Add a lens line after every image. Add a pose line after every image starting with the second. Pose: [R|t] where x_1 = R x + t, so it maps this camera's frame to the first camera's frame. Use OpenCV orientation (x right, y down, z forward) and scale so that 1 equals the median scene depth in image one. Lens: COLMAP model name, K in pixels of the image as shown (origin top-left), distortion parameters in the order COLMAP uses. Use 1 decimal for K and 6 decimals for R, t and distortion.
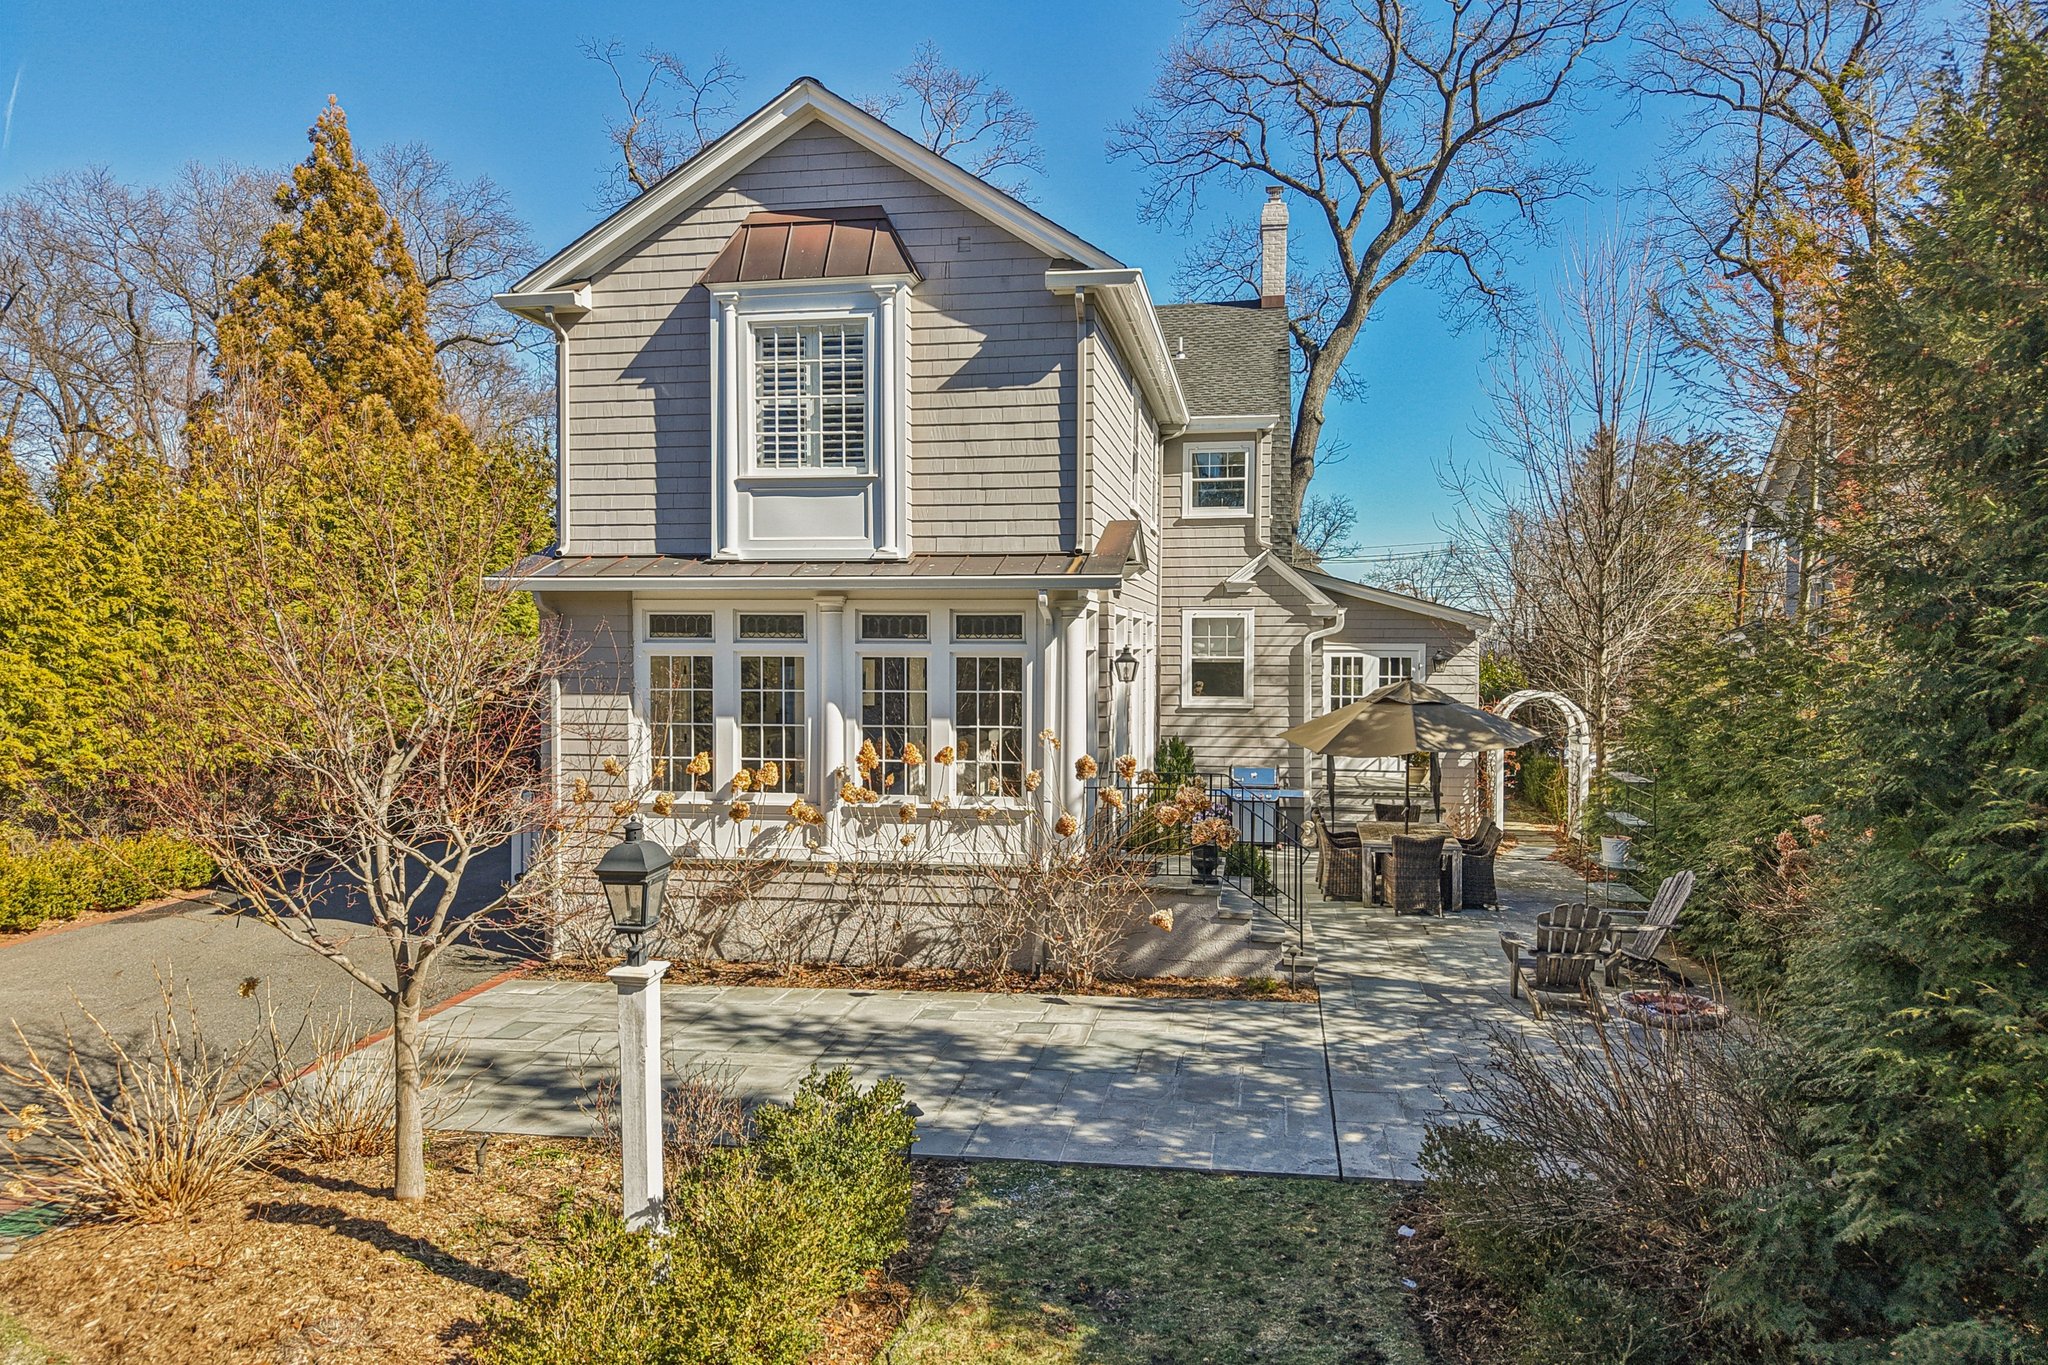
lens RADIAL K [[1353.7, 0, 1013.5], [0, 1353.7, 680.8], [0, 0, 1]] dist [0.016798, 0.000778]
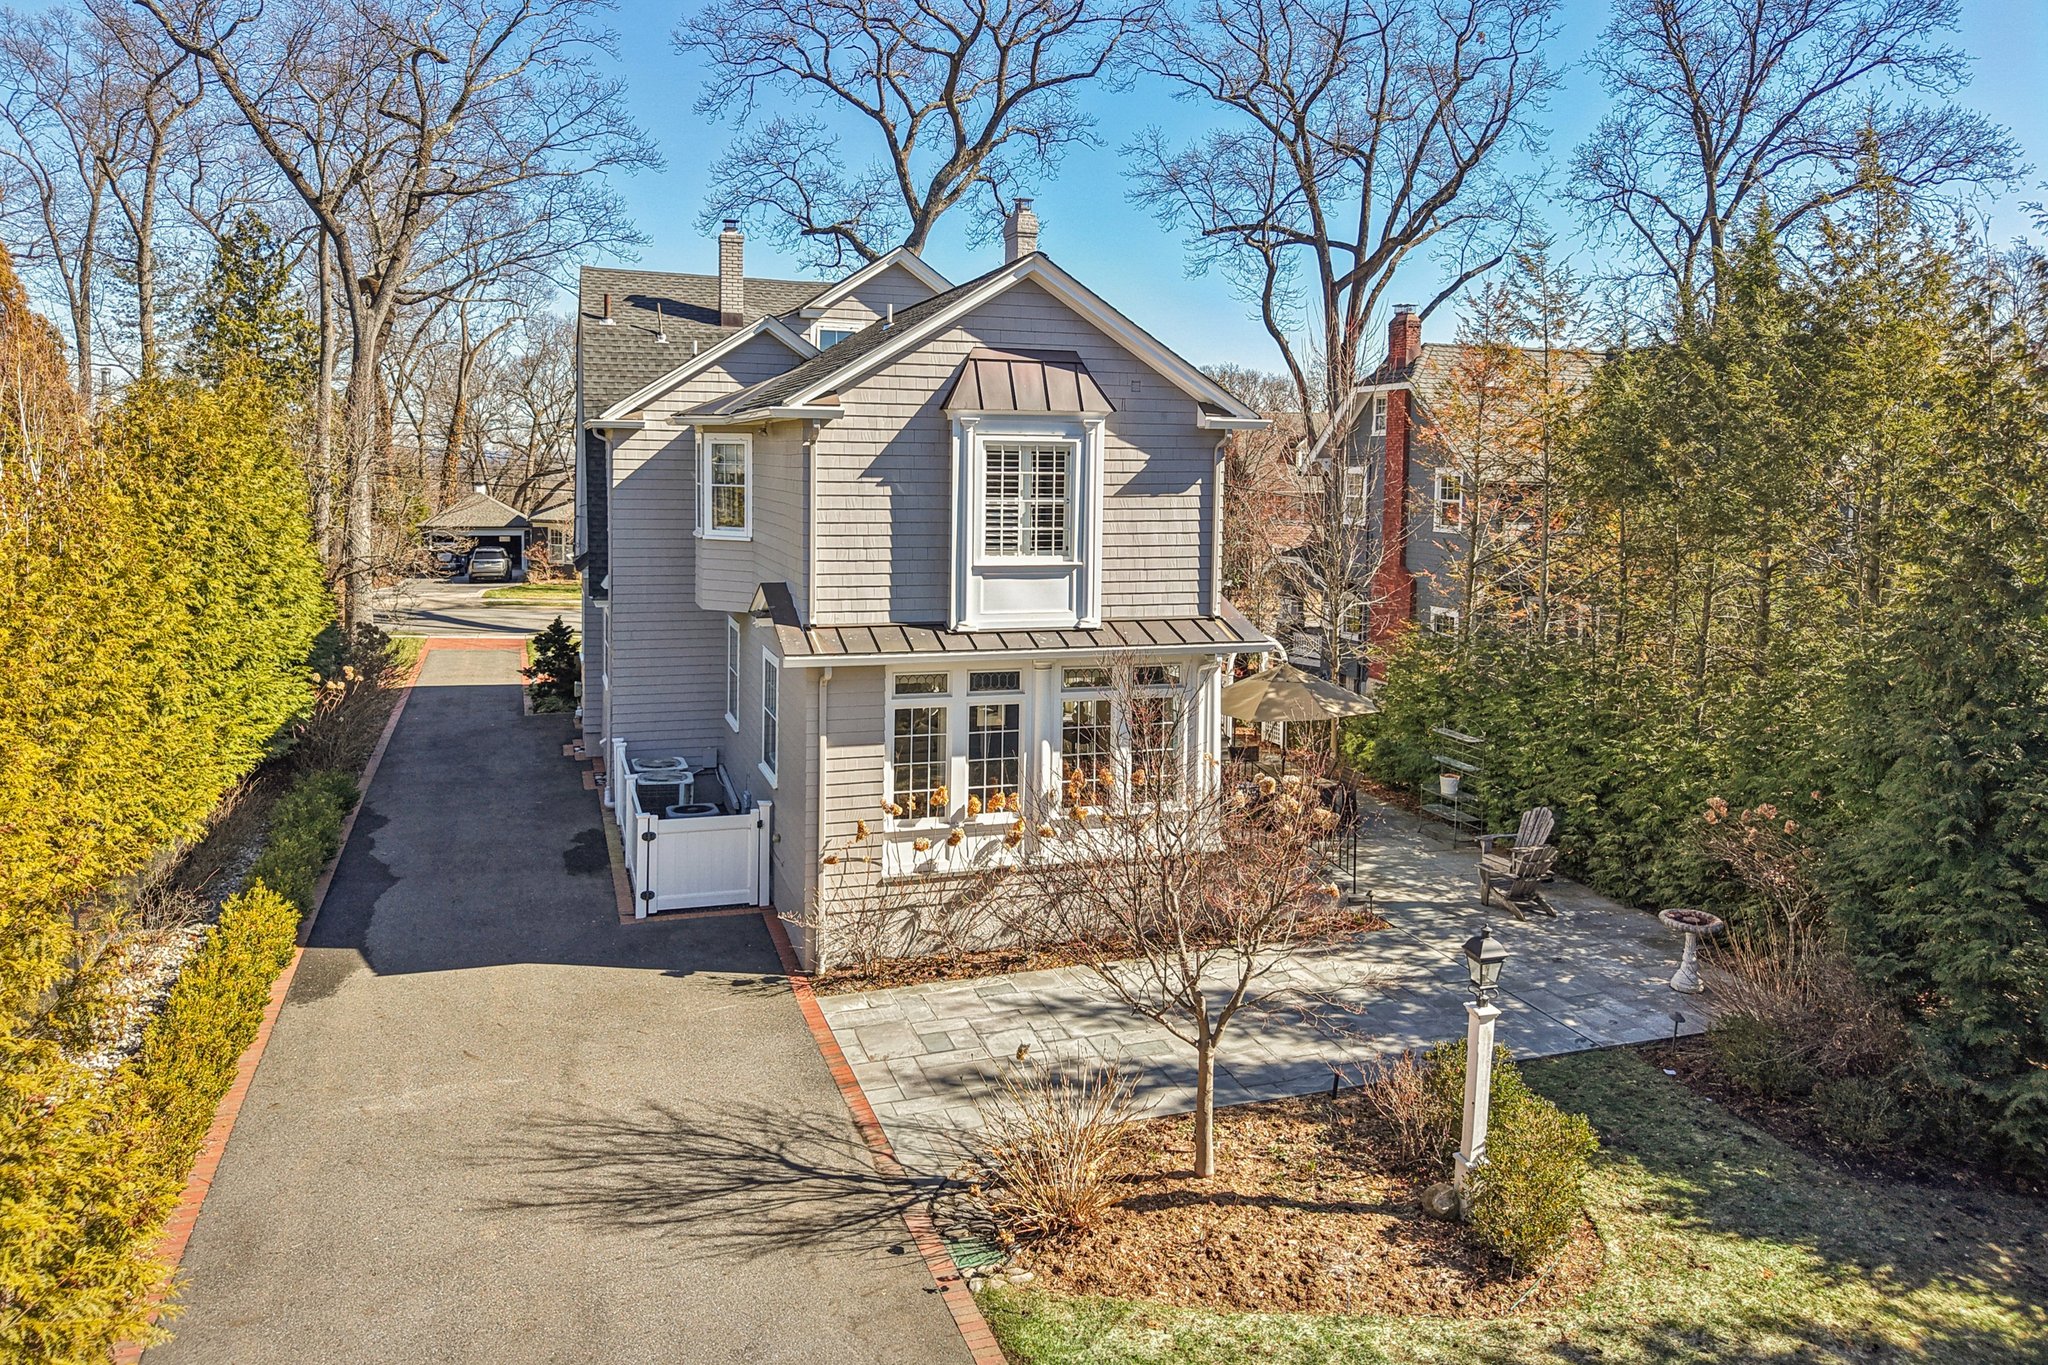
lens RADIAL K [[1381.9, 0, 1023.2], [0, 1381.9, 547.3], [0, 0, 1]] dist [0.023879, -0.001106]
pose [[0.894117, -0.015715, 0.447557, -0.727335], [0.004440, 0.999646, 0.026229, -0.198512], [-0.447810, -0.021465, 0.893871, -0.149859]]
